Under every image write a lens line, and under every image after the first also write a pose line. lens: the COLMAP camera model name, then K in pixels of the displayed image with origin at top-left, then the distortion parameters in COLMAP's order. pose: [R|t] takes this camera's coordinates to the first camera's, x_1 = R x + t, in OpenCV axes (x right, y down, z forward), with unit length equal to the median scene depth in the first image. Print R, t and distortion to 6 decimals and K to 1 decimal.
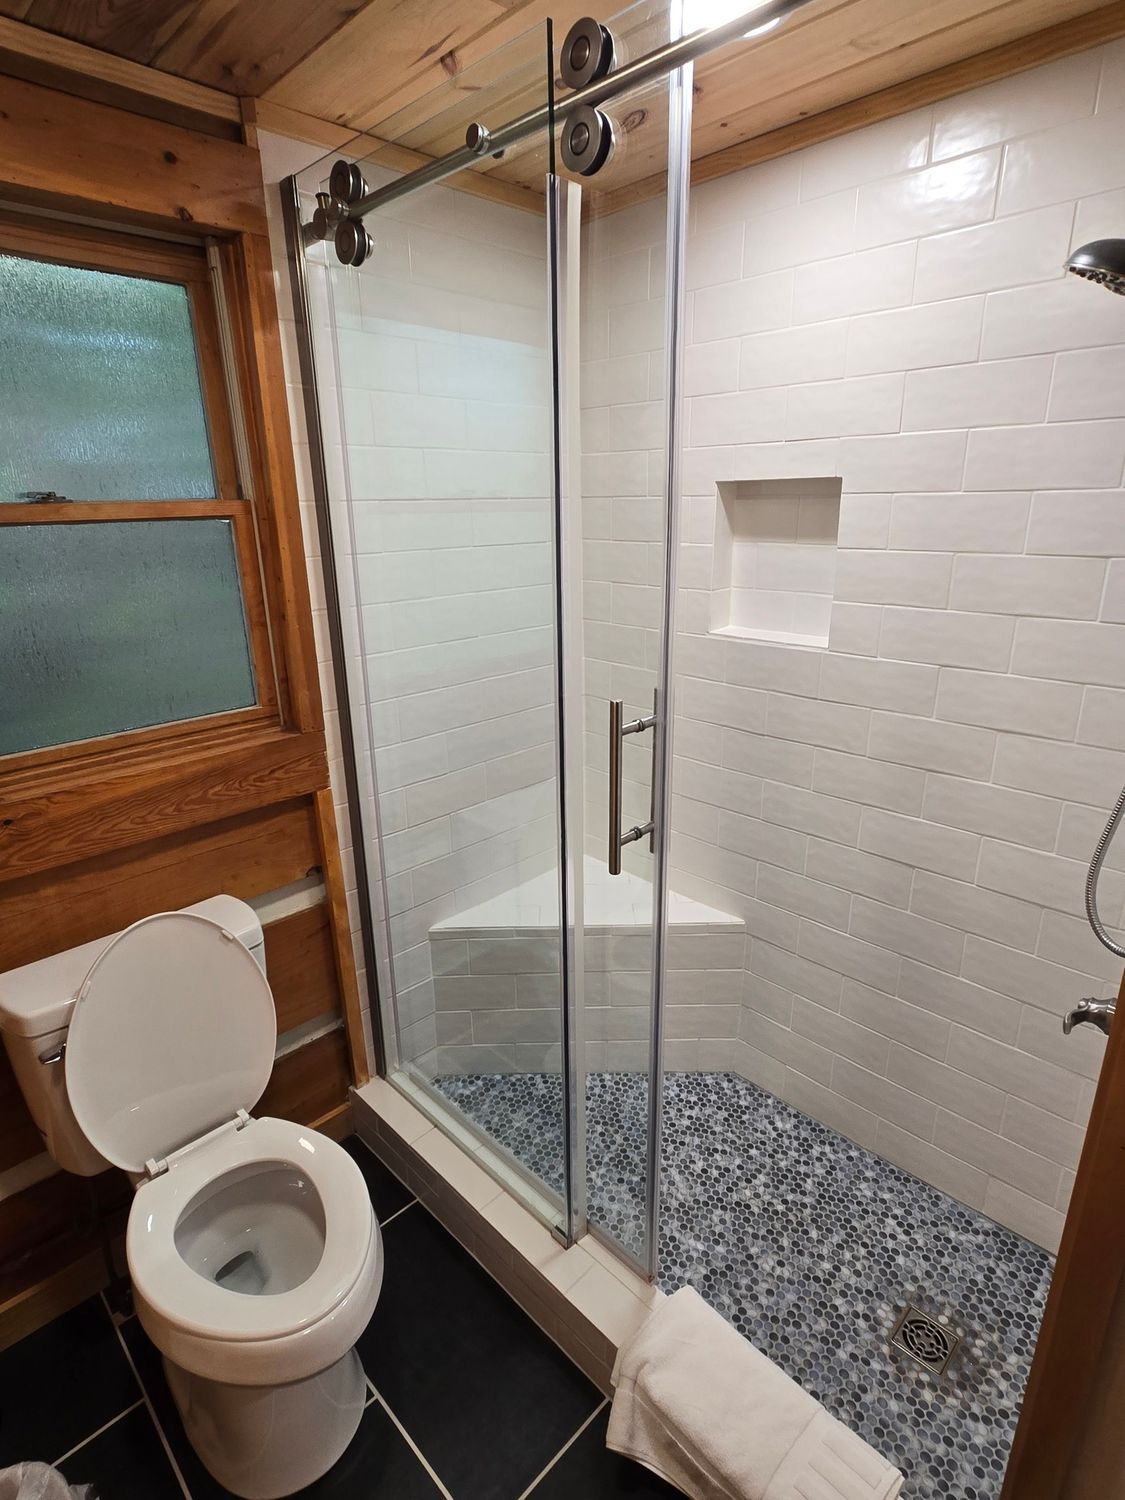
lens RADIAL K [[782.4, 0, 563.9], [0, 782.4, 738.7], [0, 0, 1]] dist [0.000676, -0.000142]
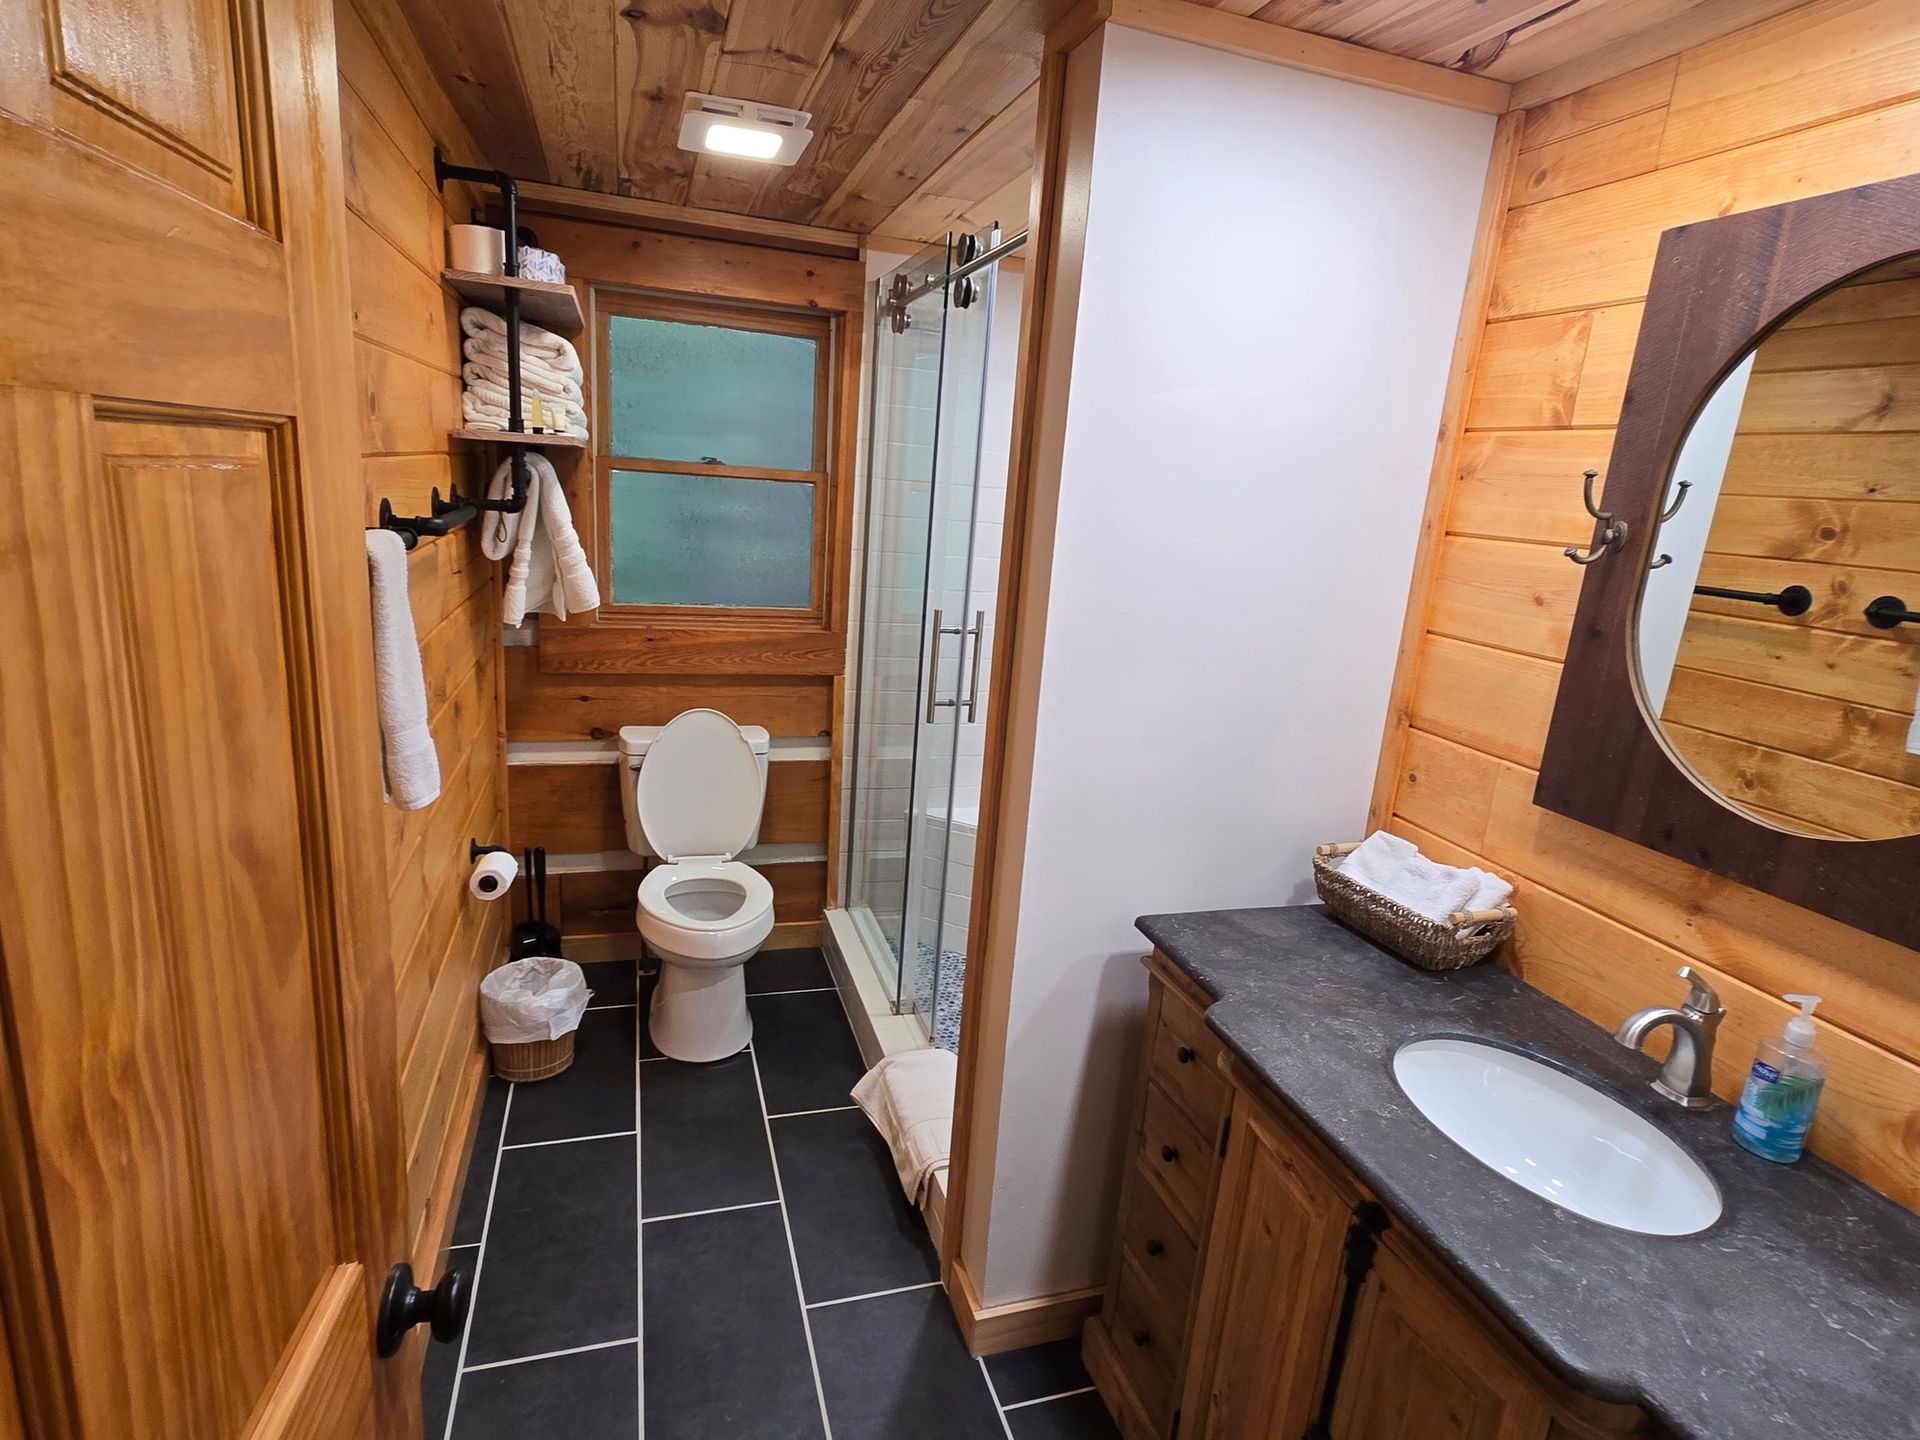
lens RADIAL K [[1001.4, 0, 959.1], [0, 1001.4, 725.5], [0, 0, 1]] dist [0.000676, -0.000142]
pose [[0.885999, 0.190324, -0.422826, 0.784902], [-0.221079, 0.974950, -0.024406, 0.175201], [0.407589, 0.115102, 0.905882, -0.641370]]
